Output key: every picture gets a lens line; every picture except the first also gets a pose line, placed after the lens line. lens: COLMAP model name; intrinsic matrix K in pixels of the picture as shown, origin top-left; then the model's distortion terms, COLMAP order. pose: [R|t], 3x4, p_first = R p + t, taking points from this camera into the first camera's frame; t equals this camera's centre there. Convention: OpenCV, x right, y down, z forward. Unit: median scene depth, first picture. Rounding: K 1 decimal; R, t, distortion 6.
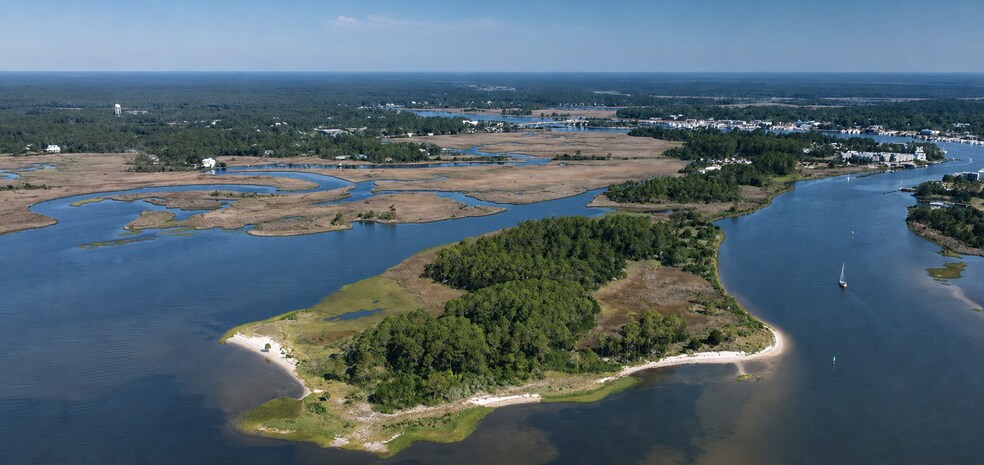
lens RADIAL K [[881.3, 0, 525.3], [0, 881.3, 232.1], [0, 0, 1]] dist [0.003740, -0.004713]
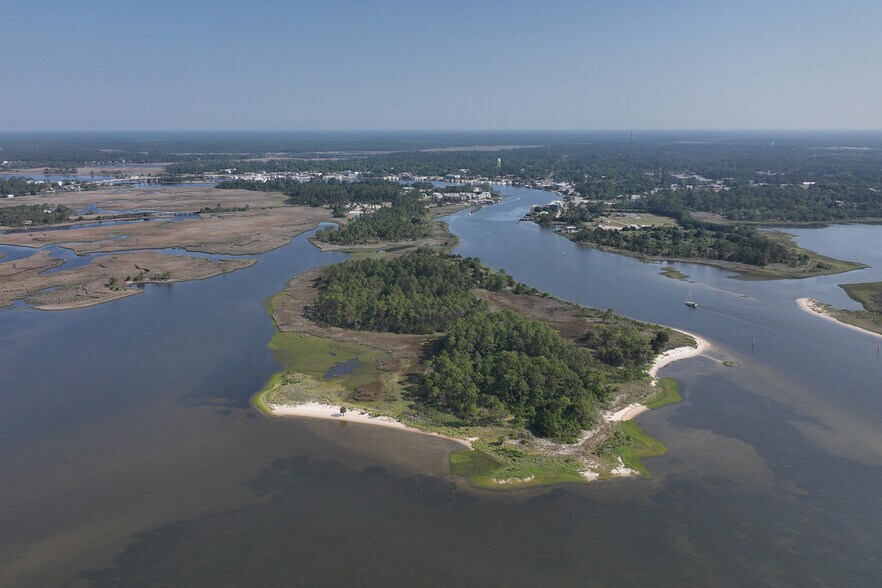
lens RADIAL K [[784.7, 0, 428.1], [0, 784.7, 292.7], [0, 0, 1]] dist [0.005380, -0.002252]
pose [[0.867194, -0.105401, 0.486688, -0.278165], [0.094319, 0.994418, 0.047298, -0.011593], [-0.488956, 0.004887, 0.872295, 0.104032]]
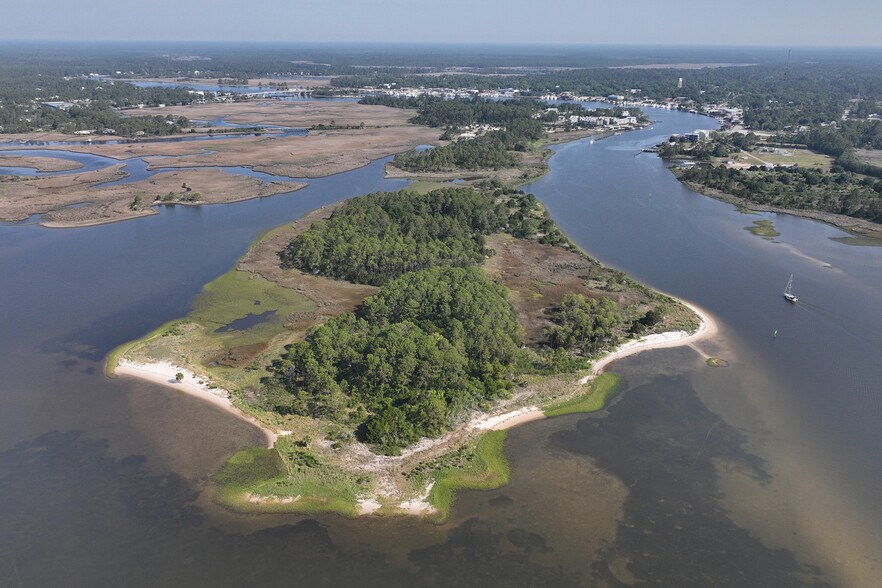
lens RADIAL K [[784.7, 0, 428.1], [0, 784.7, 292.7], [0, 0, 1]] dist [0.005380, -0.002252]
pose [[0.965019, -0.074024, 0.251512, -0.113109], [0.041383, 0.990295, 0.132677, -0.015730], [-0.258893, -0.117627, 0.958717, 0.114940]]
